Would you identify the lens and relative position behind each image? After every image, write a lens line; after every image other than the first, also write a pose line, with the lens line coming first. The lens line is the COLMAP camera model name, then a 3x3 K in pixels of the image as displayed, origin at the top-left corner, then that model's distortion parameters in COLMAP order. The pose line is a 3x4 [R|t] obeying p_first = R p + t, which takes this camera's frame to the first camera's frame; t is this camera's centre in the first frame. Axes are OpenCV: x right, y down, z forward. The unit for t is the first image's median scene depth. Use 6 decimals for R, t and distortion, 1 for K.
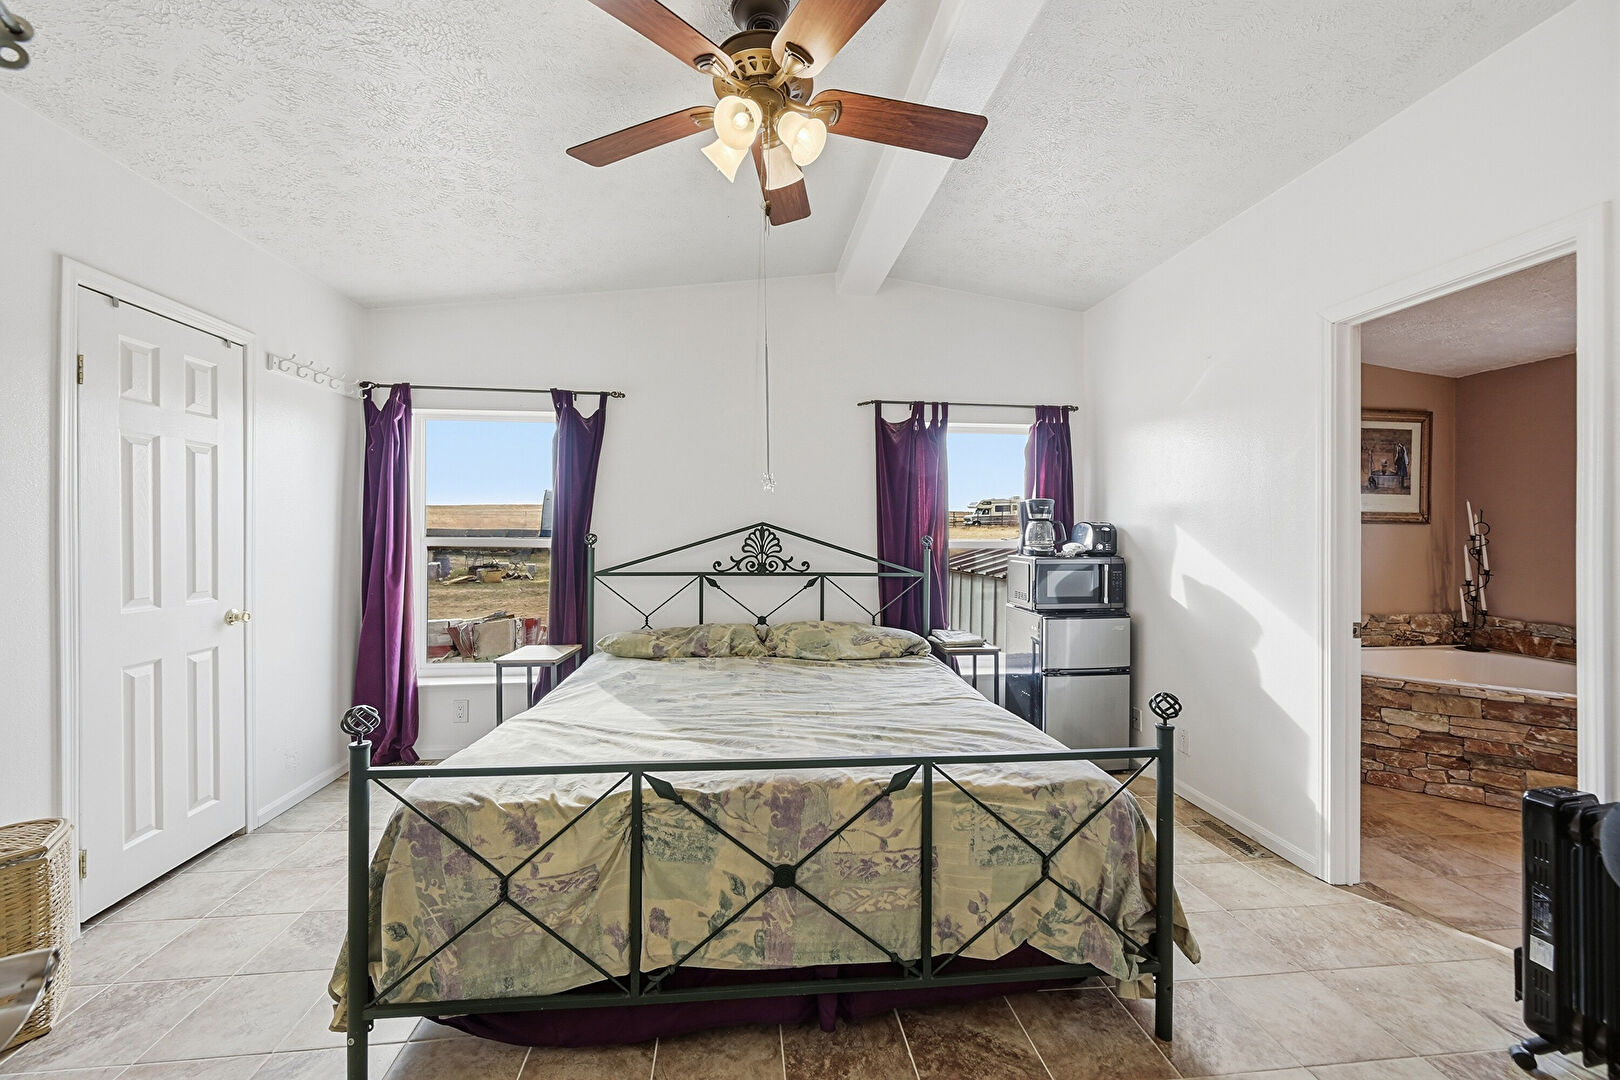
lens RADIAL K [[650.7, 0, 803.9], [0, 650.7, 539.5], [0, 0, 1]] dist [0.000104, -0.000205]
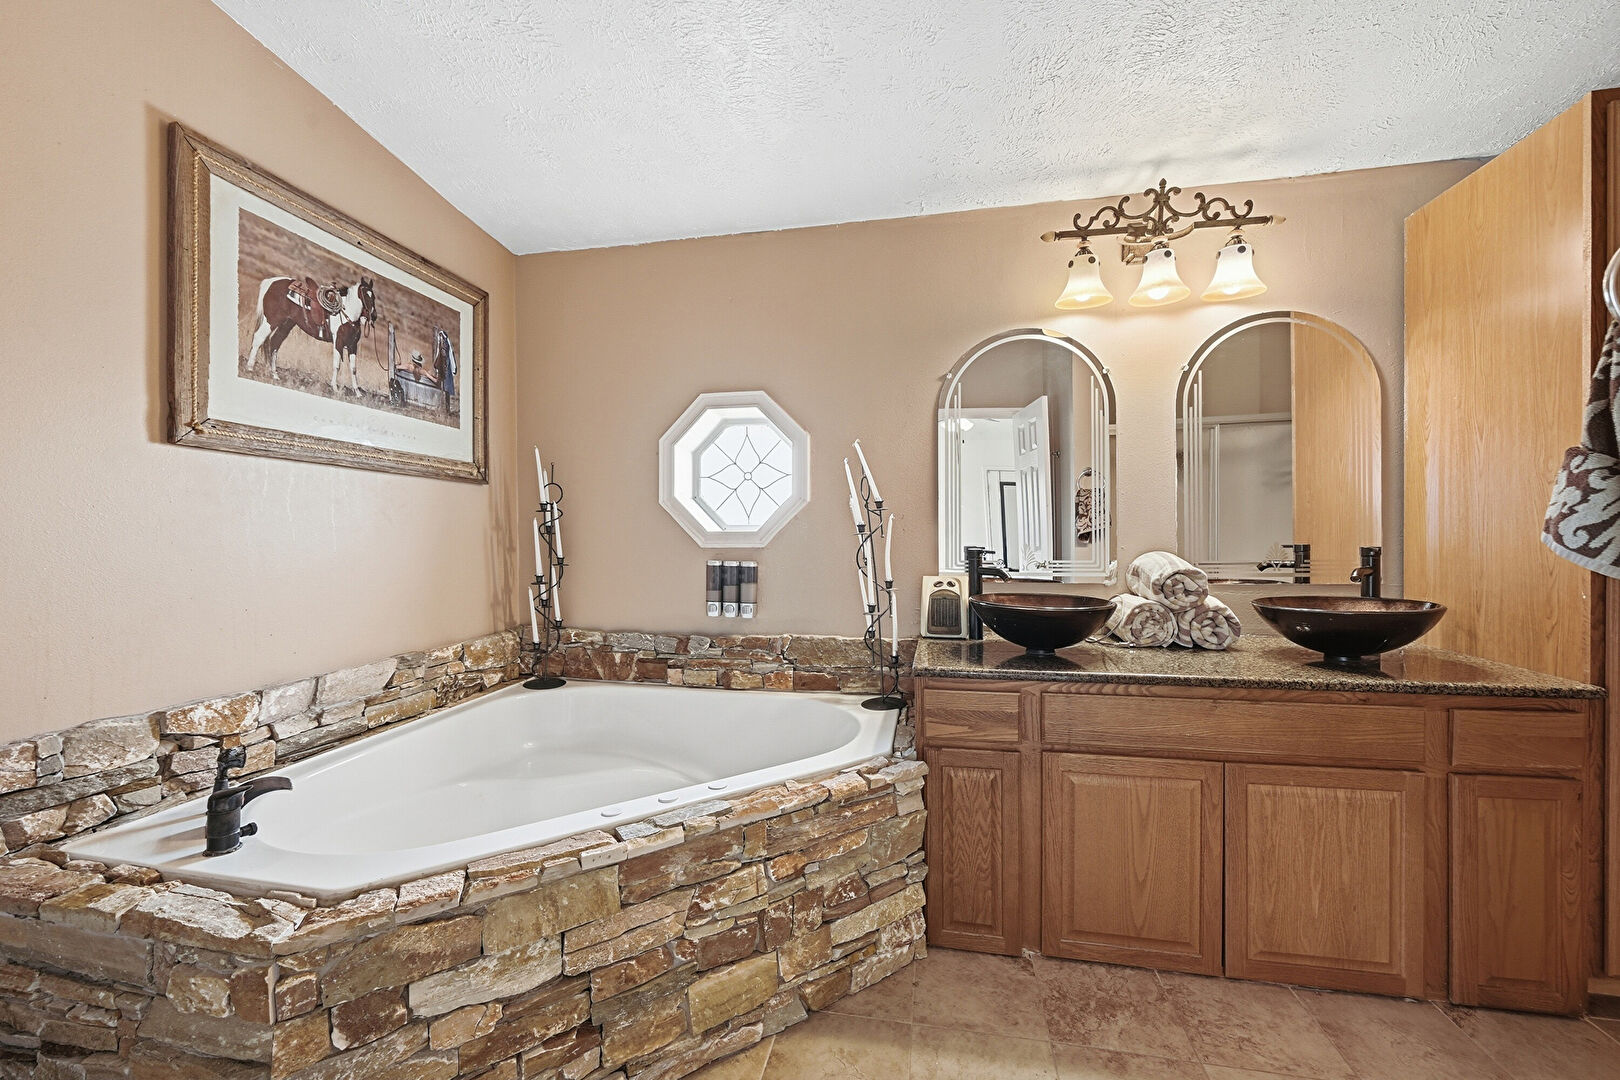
lens RADIAL K [[650.7, 0, 807.5], [0, 650.7, 540.7], [0, 0, 1]] dist [0.000104, -0.000205]
pose [[0.314543, -0.013463, 0.949148, 0.510066], [0.013759, 0.999859, 0.009623, 0.026956], [-0.949144, 0.010032, 0.314684, 0.558729]]
